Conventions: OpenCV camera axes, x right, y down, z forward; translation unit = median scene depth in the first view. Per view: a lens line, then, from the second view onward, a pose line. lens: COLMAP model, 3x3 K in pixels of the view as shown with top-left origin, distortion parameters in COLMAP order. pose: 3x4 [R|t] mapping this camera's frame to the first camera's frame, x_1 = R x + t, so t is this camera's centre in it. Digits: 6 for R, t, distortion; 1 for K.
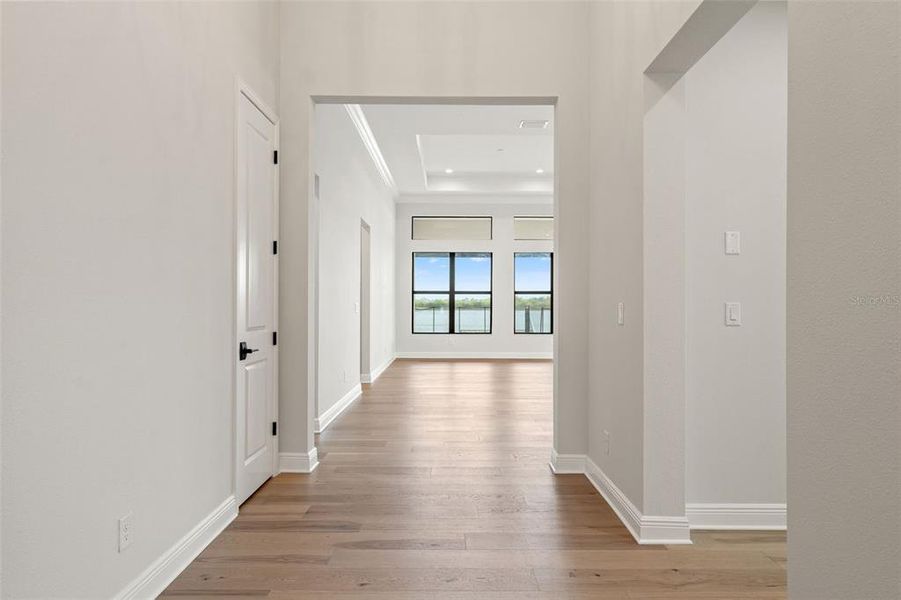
lens RADIAL K [[417.7, 0, 445.1], [0, 417.7, 306.6], [0, 0, 1]] dist [0.000857, 0.000193]
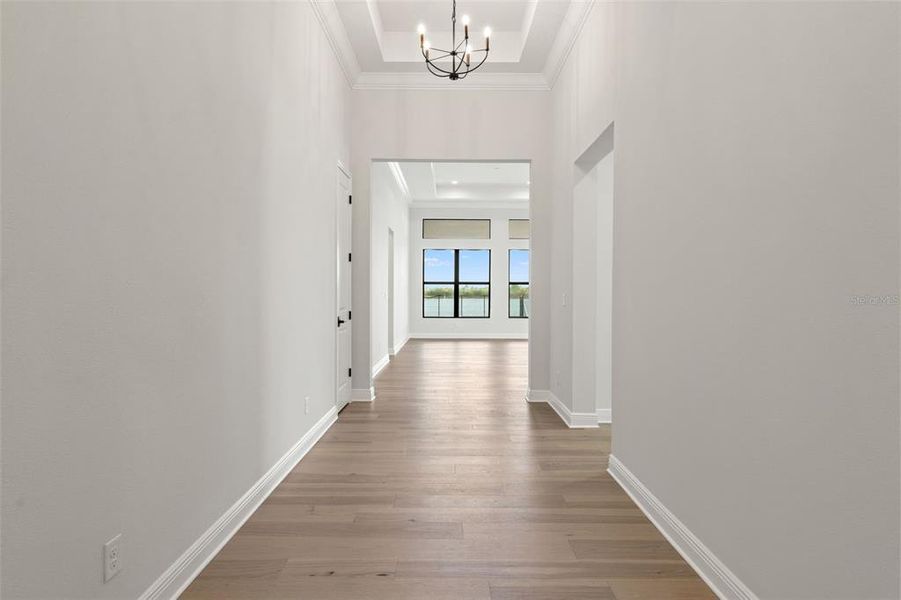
lens RADIAL K [[419.2, 0, 445.0], [0, 419.2, 295.9], [0, 0, 1]] dist [0.023687, -0.000051]
pose [[0.999998, 0.001450, 0.001015, -0.021016], [-0.001452, 0.999996, 0.002267, -0.000412], [-0.001011, -0.002269, 0.999997, -0.231656]]
